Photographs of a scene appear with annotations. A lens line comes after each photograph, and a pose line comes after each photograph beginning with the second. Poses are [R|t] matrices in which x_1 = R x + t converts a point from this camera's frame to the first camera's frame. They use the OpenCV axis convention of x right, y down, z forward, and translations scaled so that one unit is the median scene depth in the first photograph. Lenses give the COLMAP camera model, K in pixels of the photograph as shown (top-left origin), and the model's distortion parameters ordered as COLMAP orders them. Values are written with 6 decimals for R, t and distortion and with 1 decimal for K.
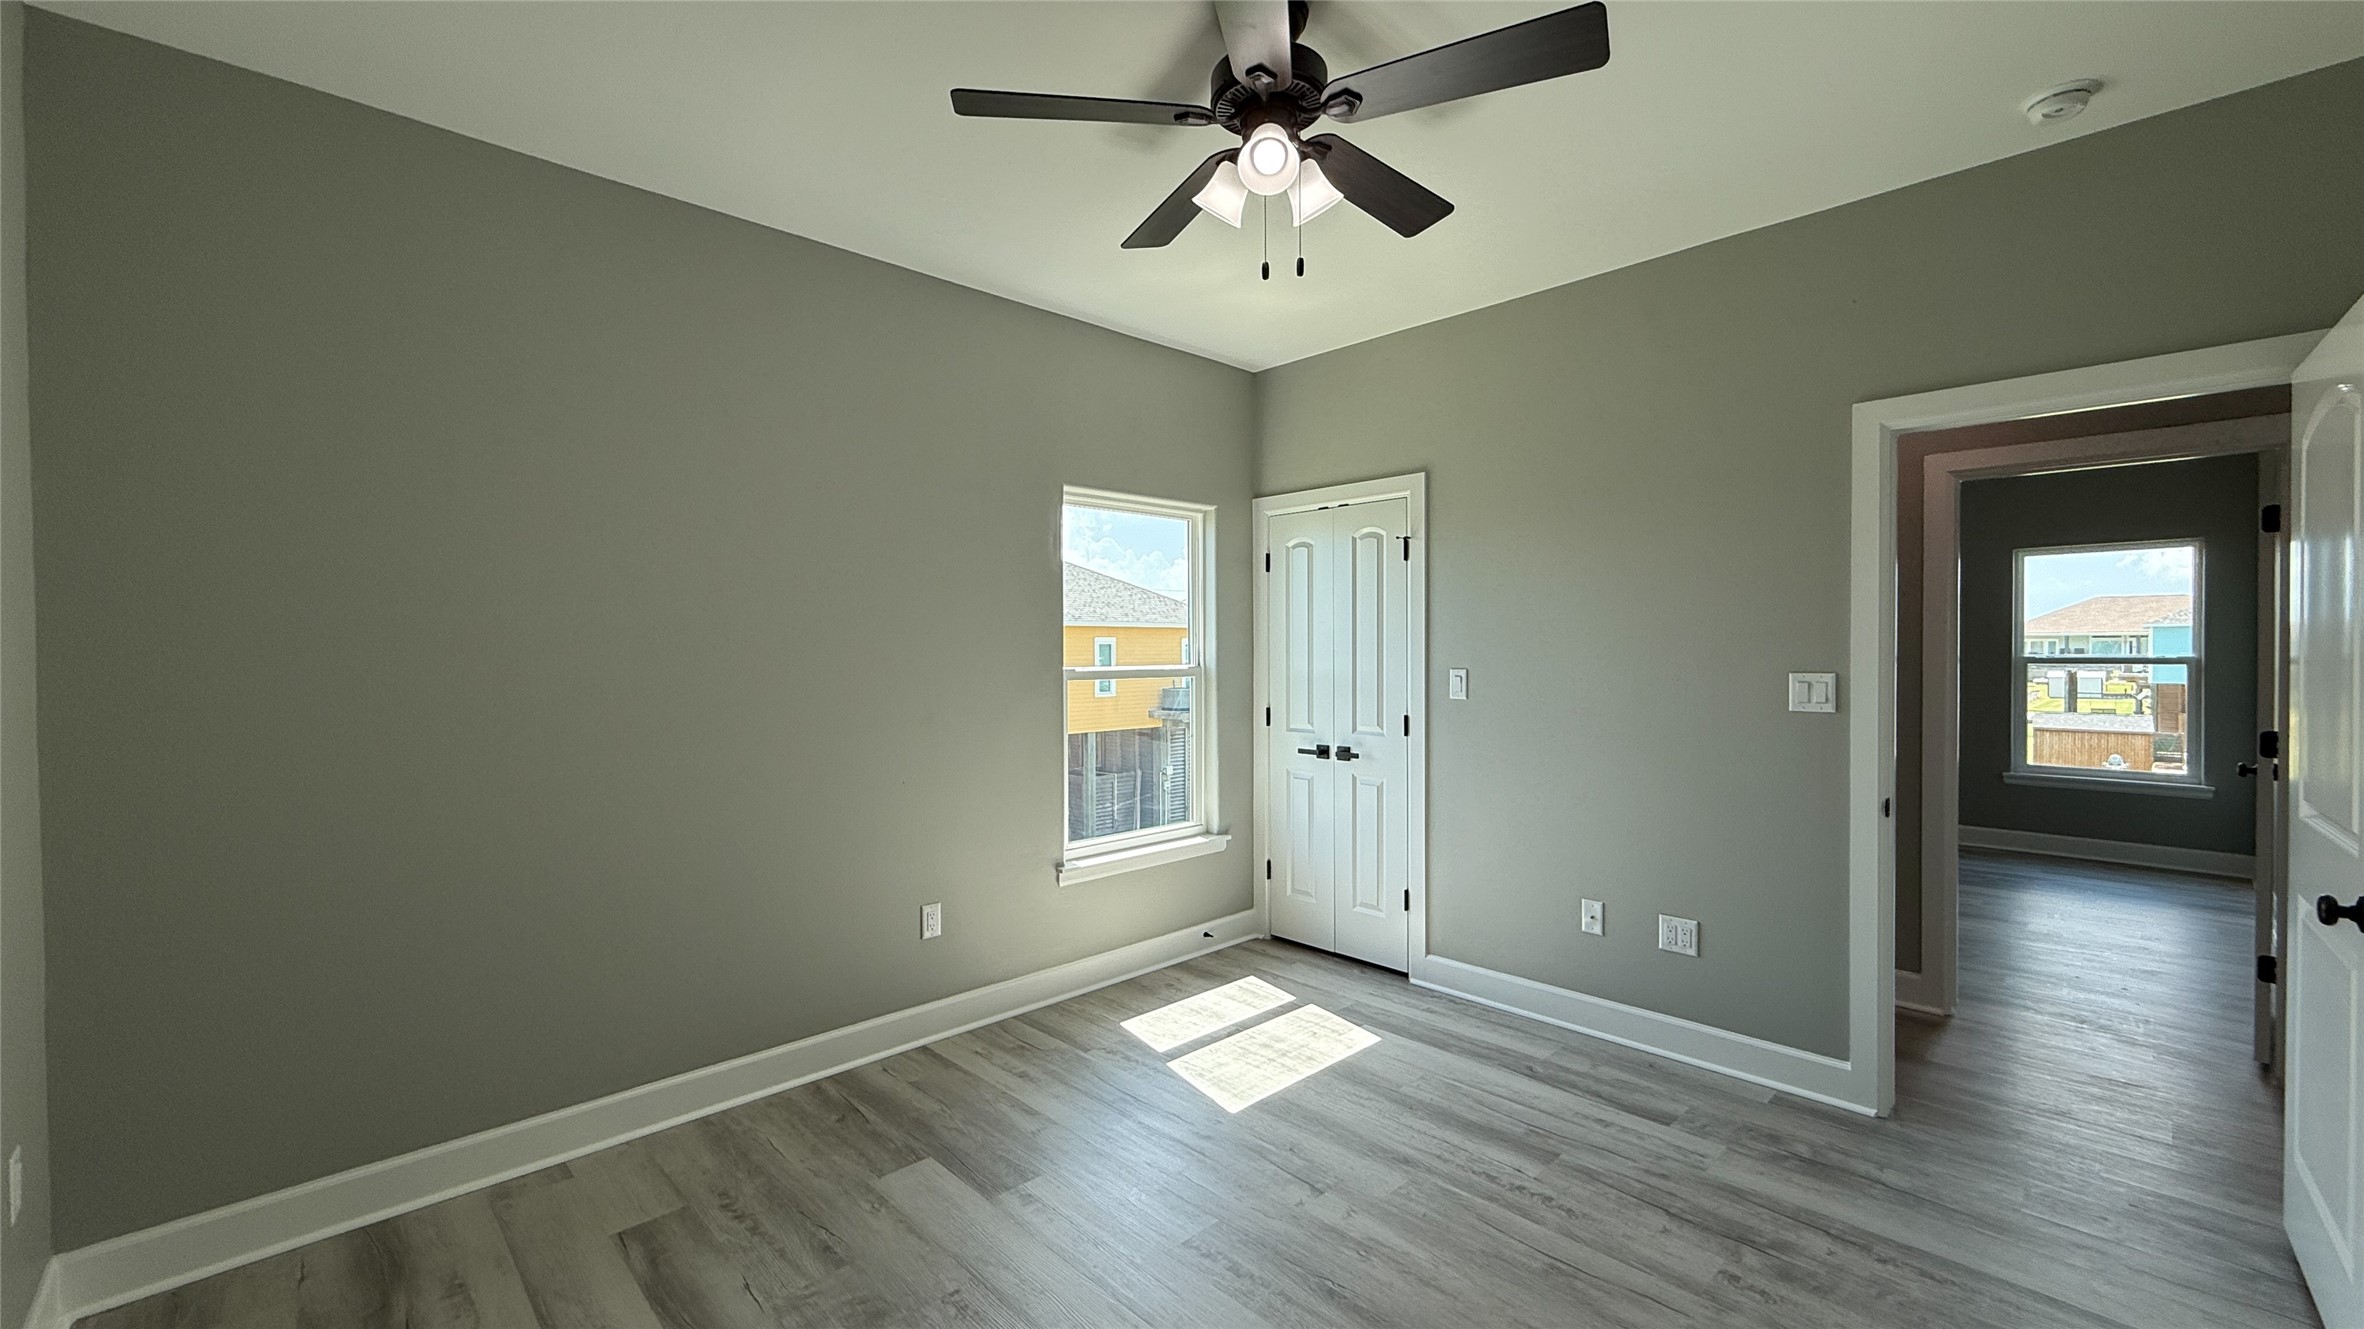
lens RADIAL K [[966.7, 0, 1170.9], [0, 966.7, 657.3], [0, 0, 1]] dist [0.001127, 0.000119]
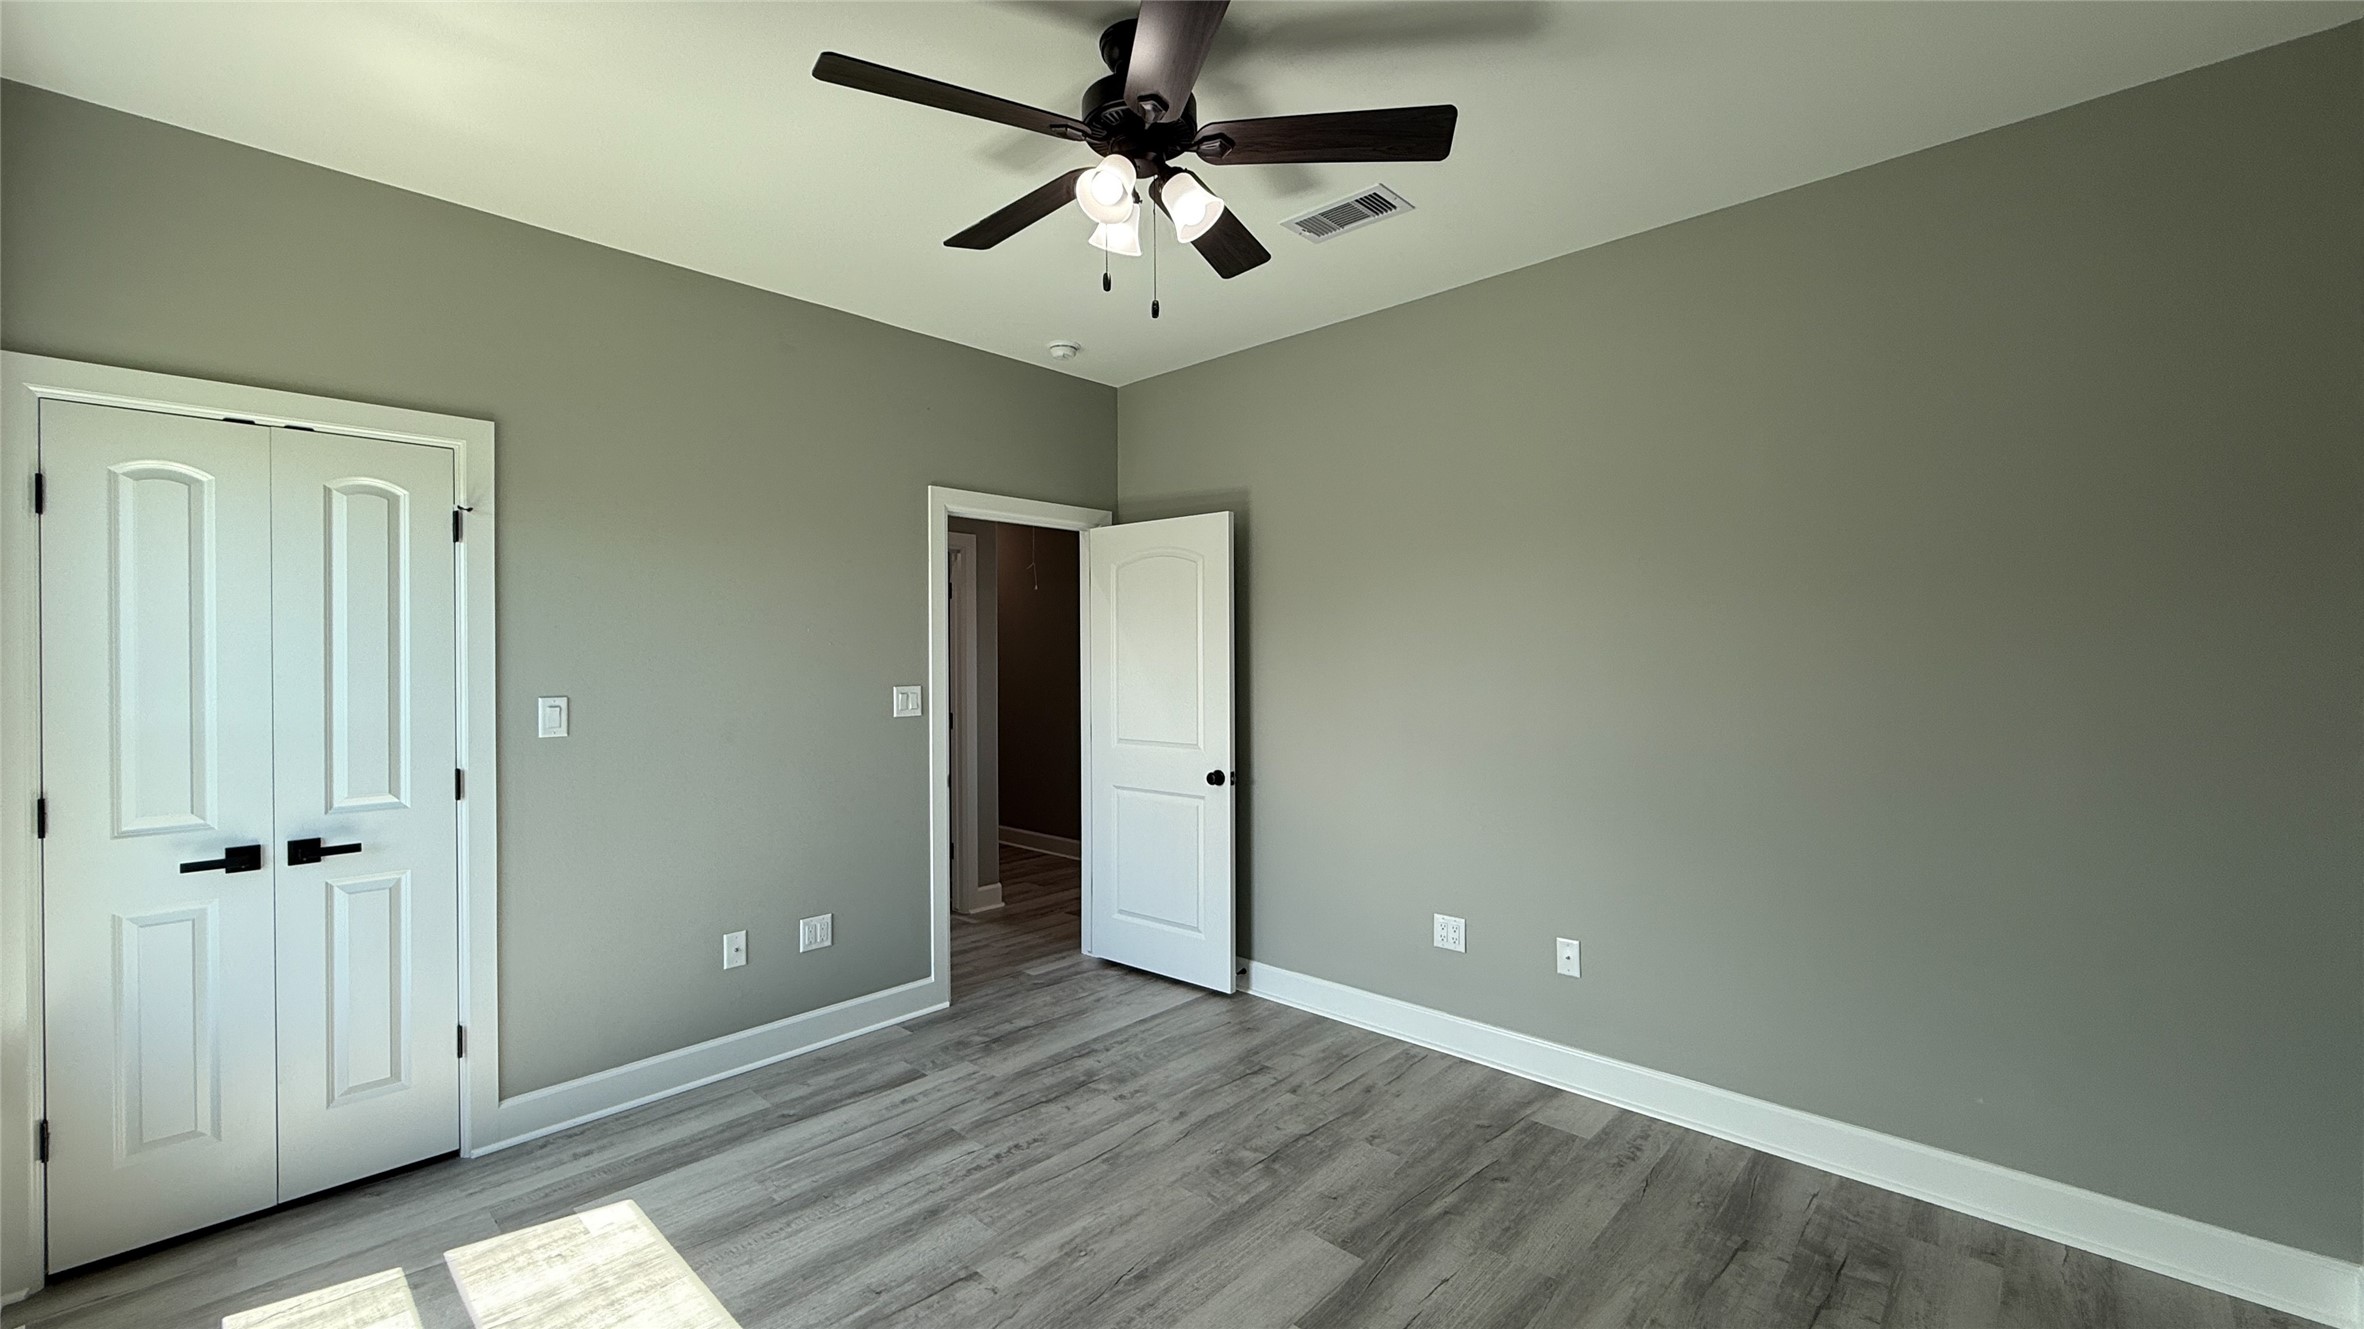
lens RADIAL K [[966.7, 0, 1170.9], [0, 966.7, 657.3], [0, 0, 1]] dist [0.001127, 0.000119]
pose [[-0.073562, 0.007984, 0.997259, -0.594184], [0.017436, 0.999825, -0.006718, -0.006588], [-0.997138, 0.016894, -0.073688, 0.688806]]
